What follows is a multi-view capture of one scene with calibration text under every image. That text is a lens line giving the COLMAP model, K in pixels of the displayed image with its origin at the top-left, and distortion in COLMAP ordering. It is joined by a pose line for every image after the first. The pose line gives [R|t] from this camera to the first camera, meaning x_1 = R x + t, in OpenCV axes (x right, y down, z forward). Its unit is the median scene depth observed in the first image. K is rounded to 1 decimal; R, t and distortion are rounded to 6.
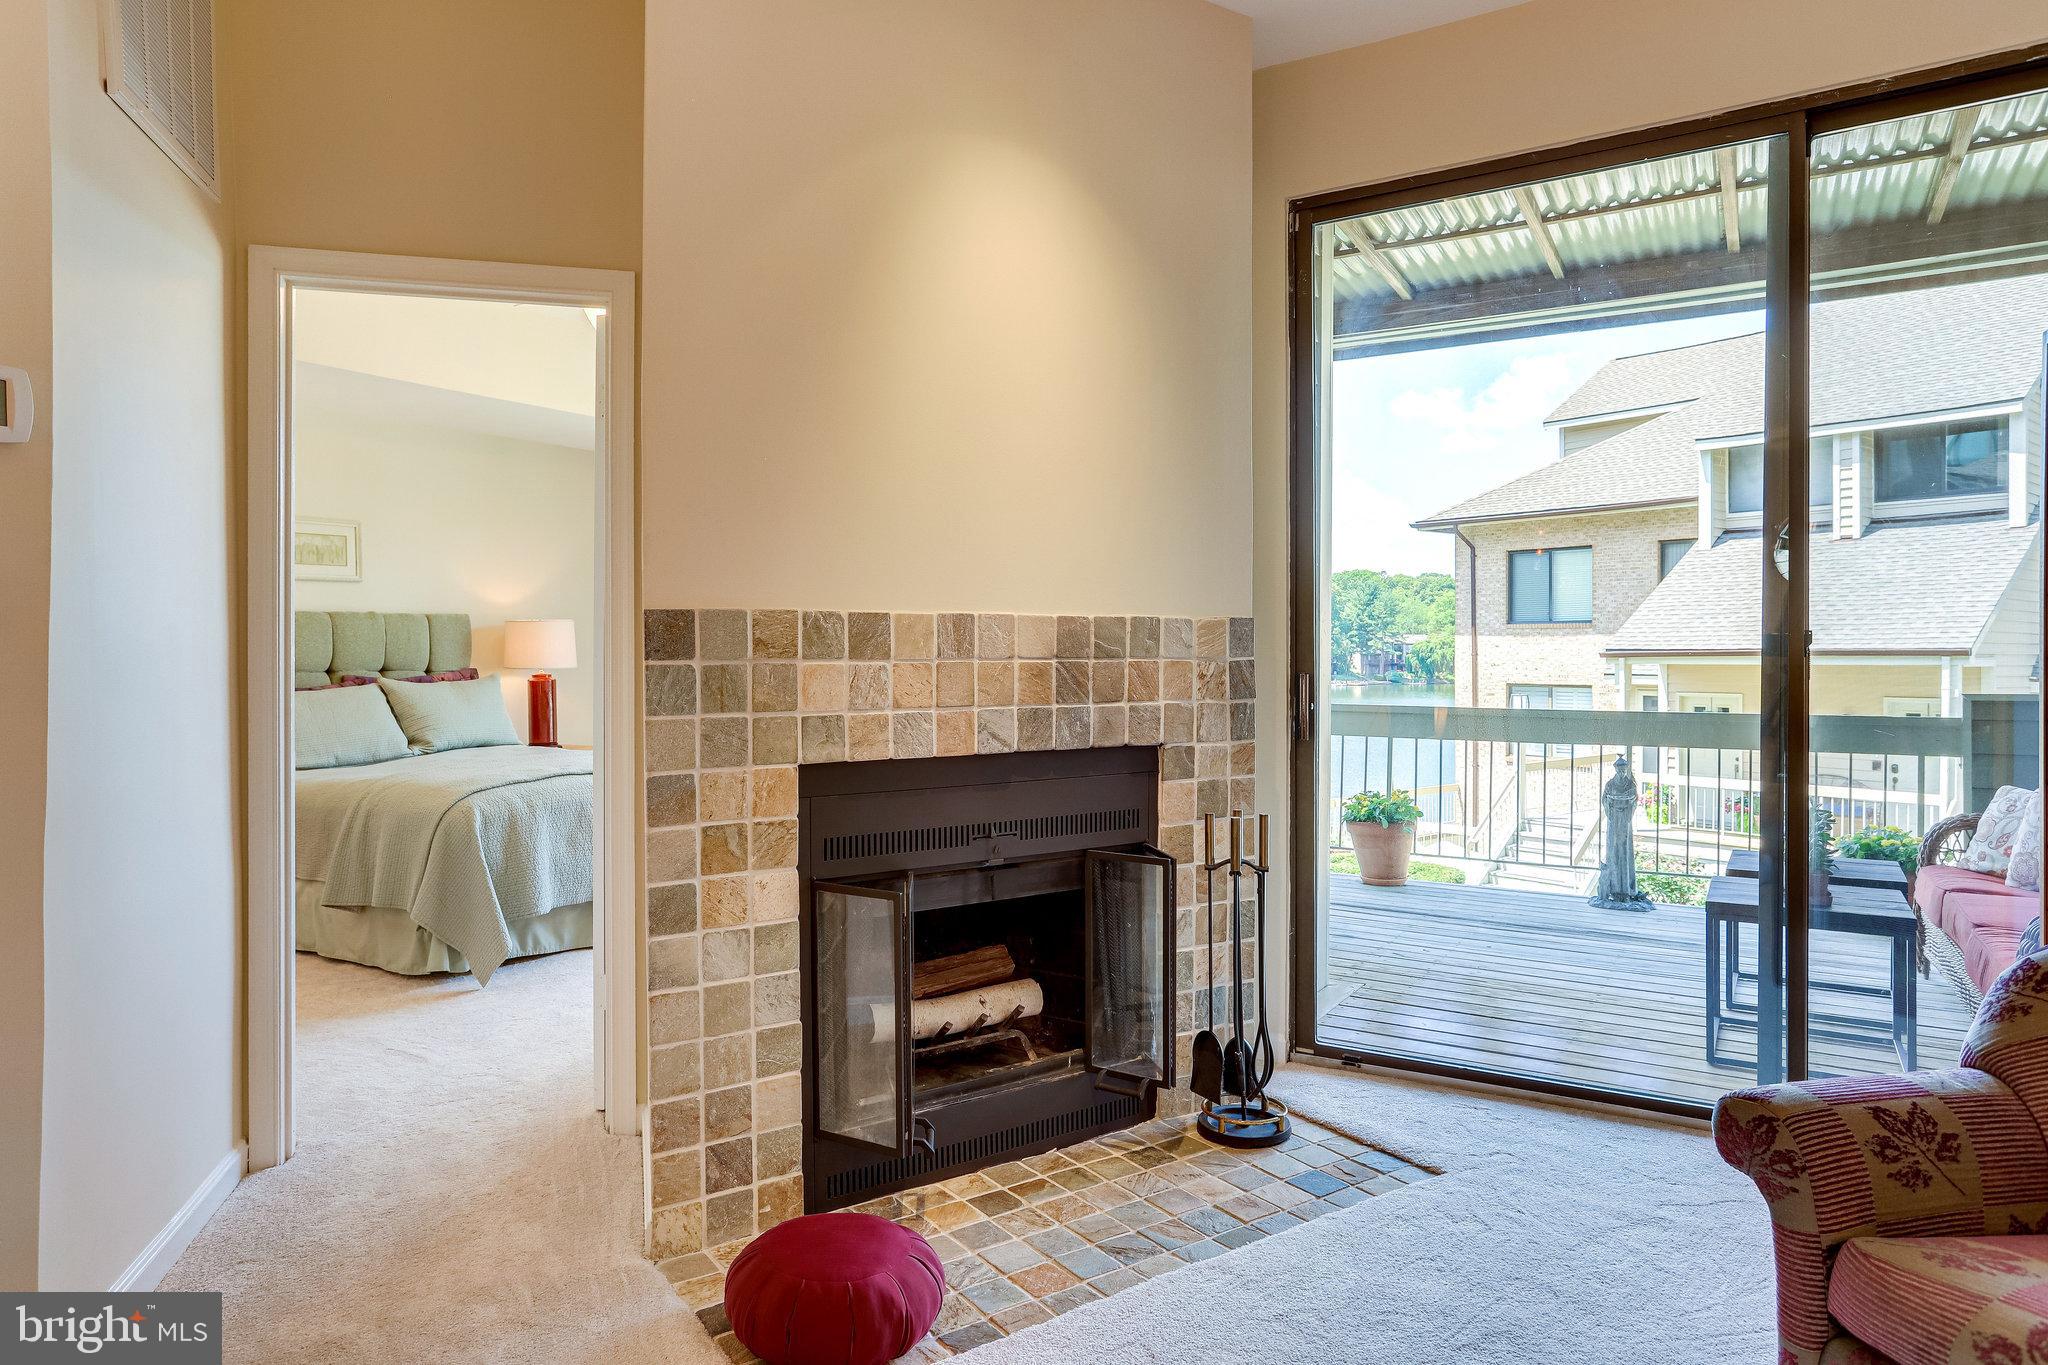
lens RADIAL K [[1242.2, 0, 1020.6], [0, 1242.2, 670.5], [0, 0, 1]] dist [-0.003161, 0.000928]
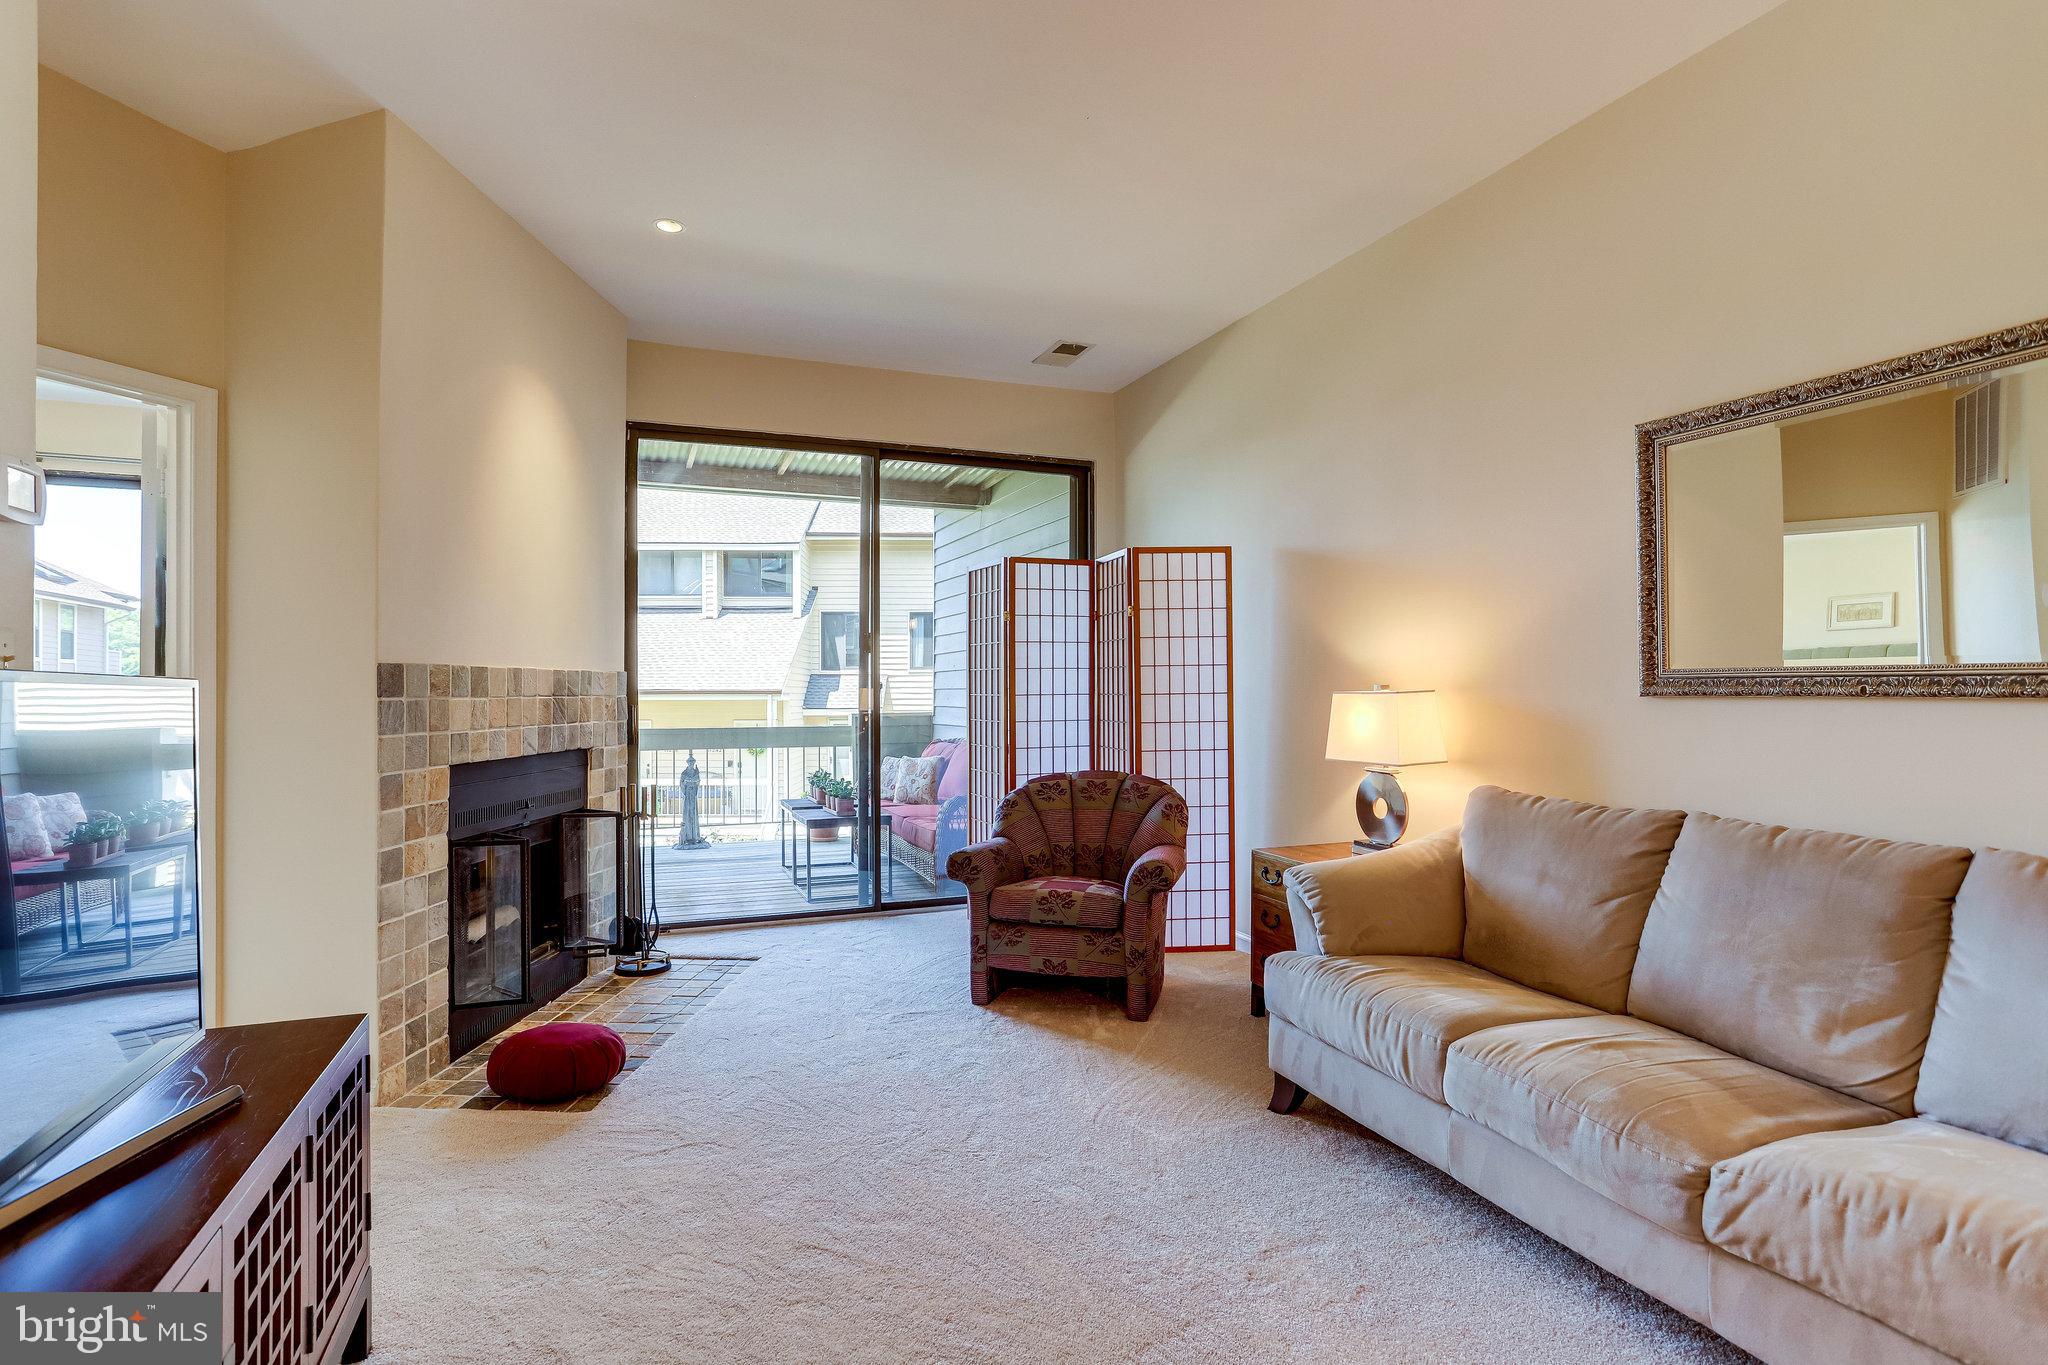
lens RADIAL K [[994.6, 0, 1019.4], [0, 994.6, 681.3], [0, 0, 1]] dist [-0.049042, 0.029904]
pose [[0.590252, 0.008683, 0.807173, -0.614381], [0.011422, 0.999752, -0.019107, 0.002846], [-0.807138, 0.020498, 0.590006, -0.233114]]
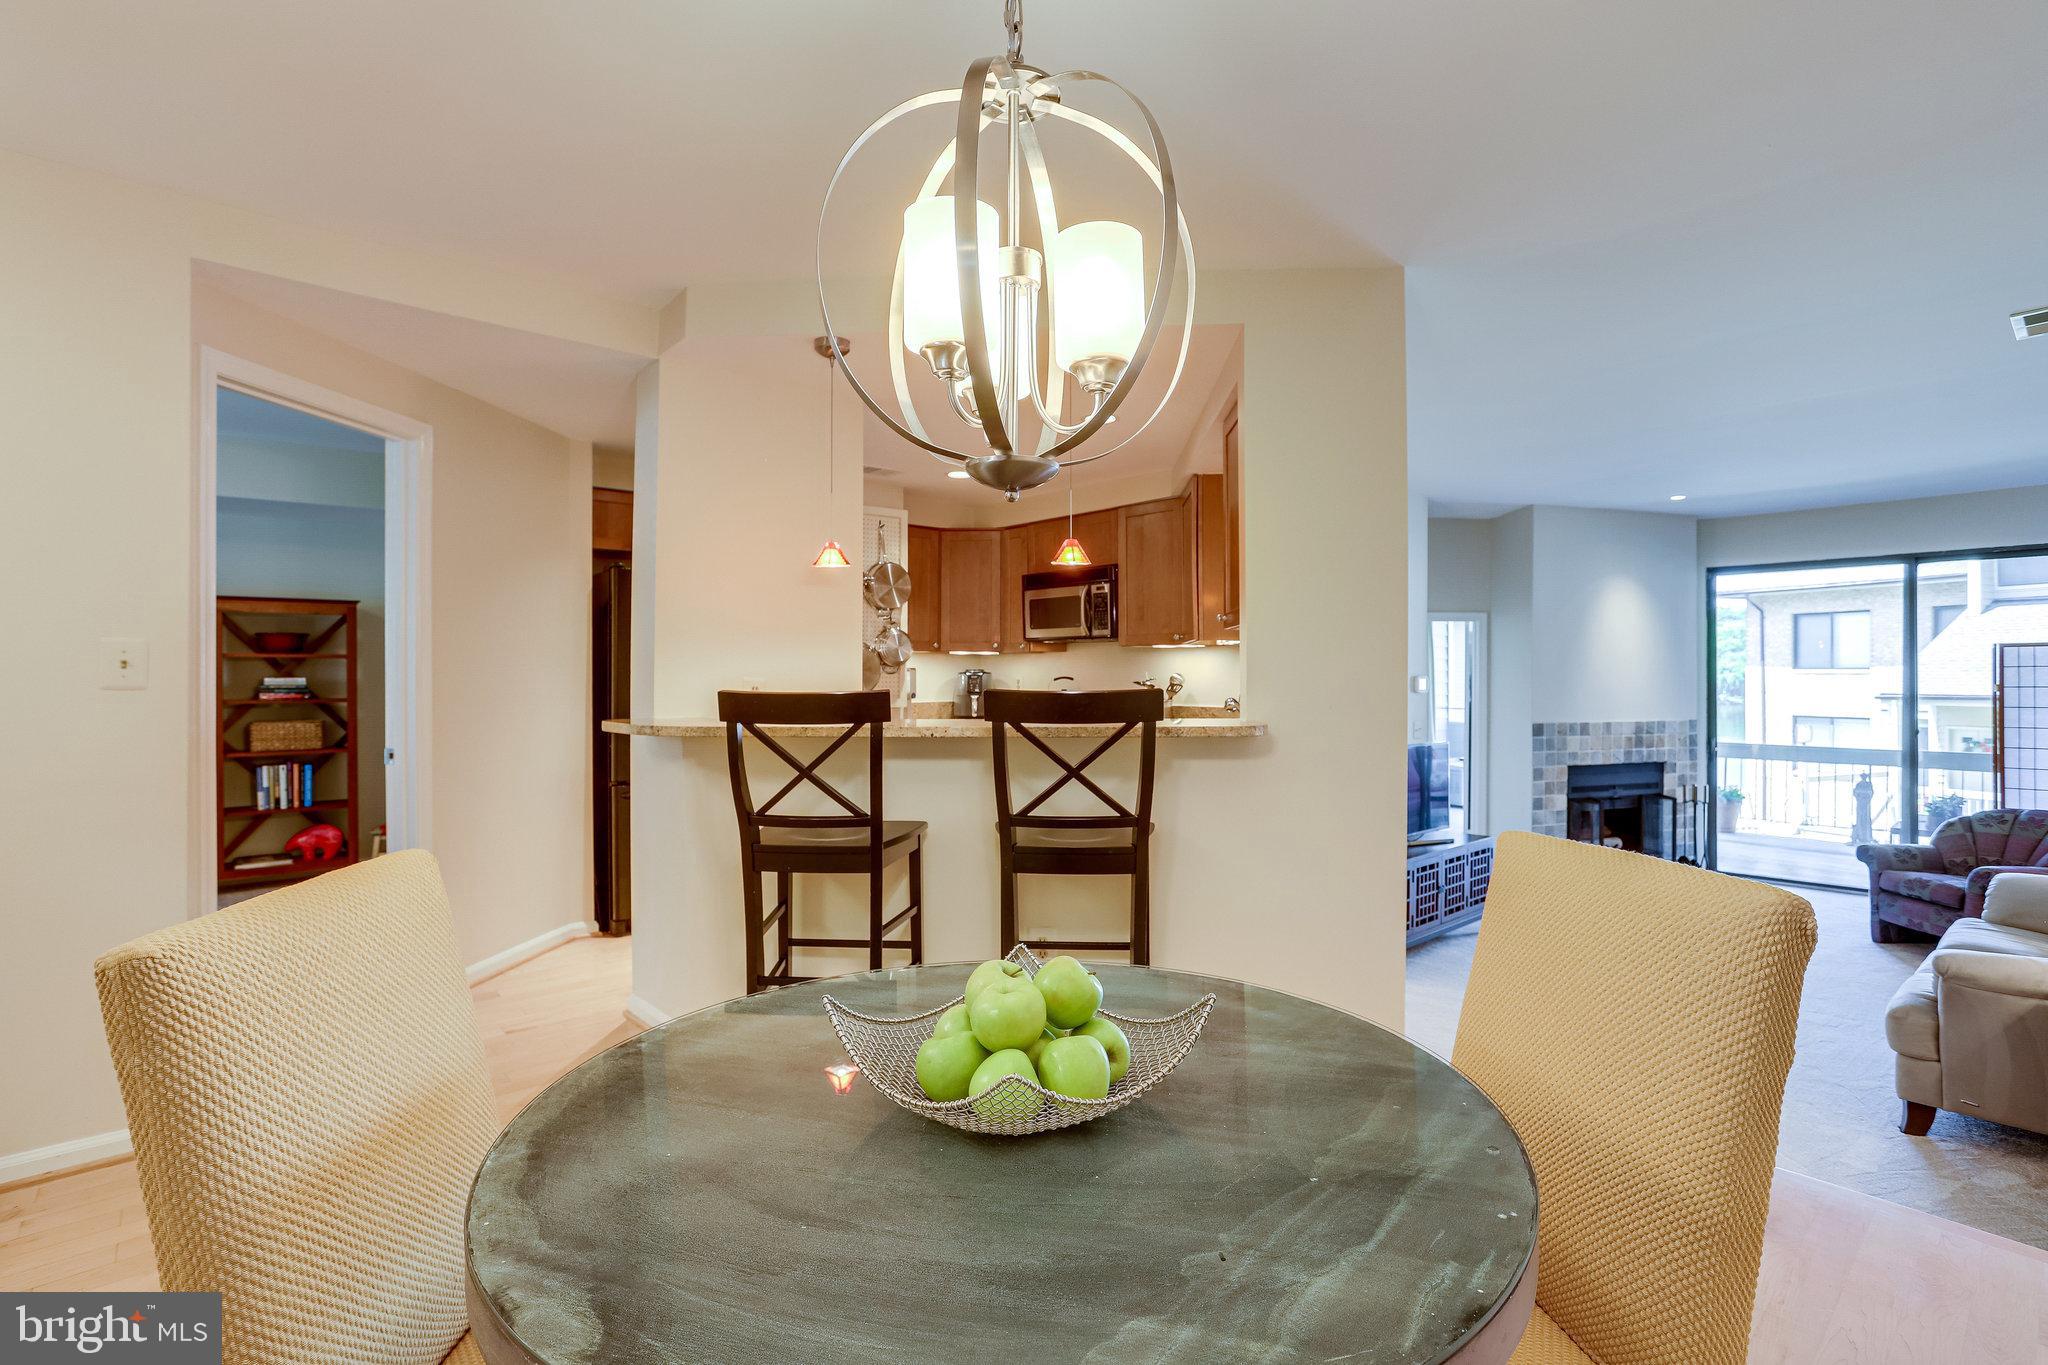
lens RADIAL K [[994.6, 0, 1019.4], [0, 994.6, 681.3], [0, 0, 1]] dist [-0.049042, 0.029904]
pose [[0.956730, 0.002558, -0.290965, -0.716633], [-0.004627, 0.999969, -0.006423, -0.116950], [0.290939, 0.007491, 0.956712, -1.787700]]
